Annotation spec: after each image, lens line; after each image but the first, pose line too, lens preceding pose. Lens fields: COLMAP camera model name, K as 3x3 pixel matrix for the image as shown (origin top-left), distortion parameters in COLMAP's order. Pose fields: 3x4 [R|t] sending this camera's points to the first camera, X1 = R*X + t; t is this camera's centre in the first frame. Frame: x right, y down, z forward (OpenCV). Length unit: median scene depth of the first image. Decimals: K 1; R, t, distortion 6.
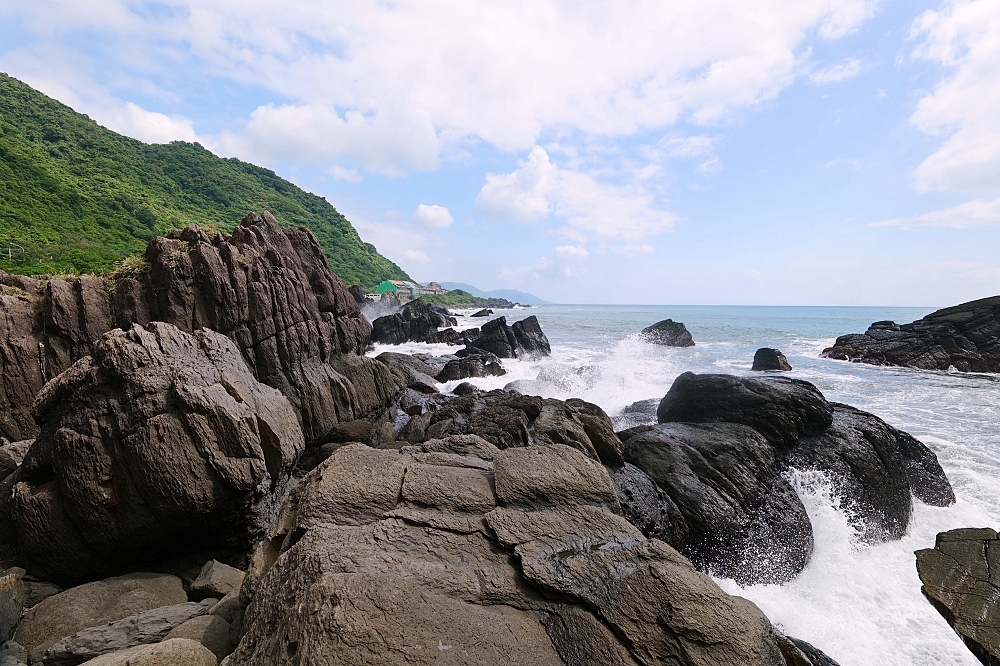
lens RADIAL K [[463.8, 0, 500.0], [0, 463.8, 333.0], [0, 0, 1]] dist [0.012602, -0.007154]
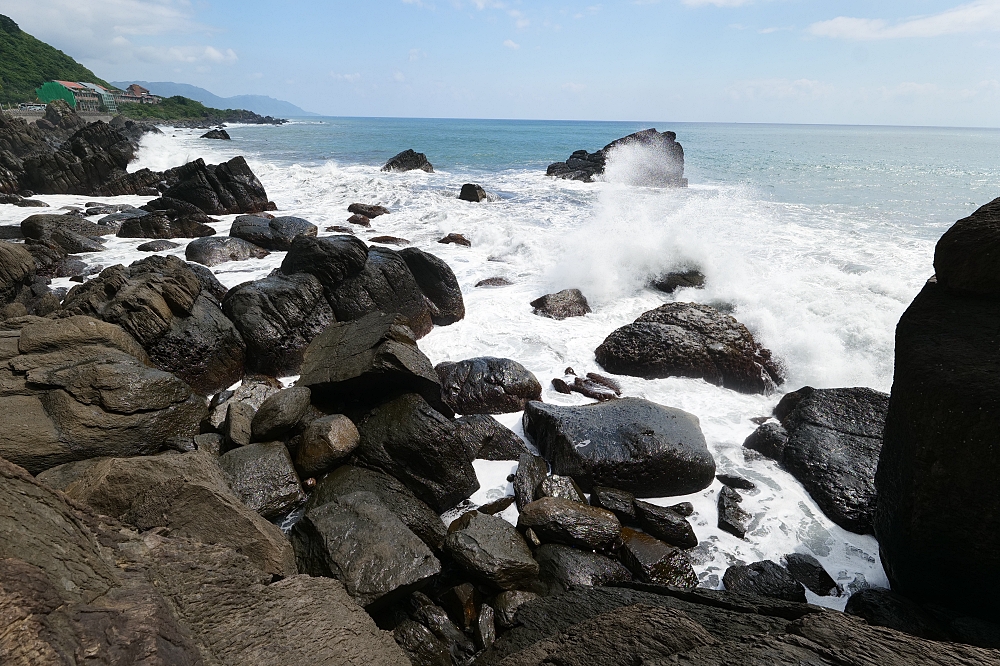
lens RADIAL K [[496.2, 0, 500.0], [0, 496.2, 333.0], [0, 0, 1]] dist [0.004405, -0.003938]
pose [[0.906833, -0.163764, 0.388375, 0.472097], [0.021335, 0.938087, 0.345741, -0.177002], [-0.420950, -0.305243, 0.854183, -0.729794]]
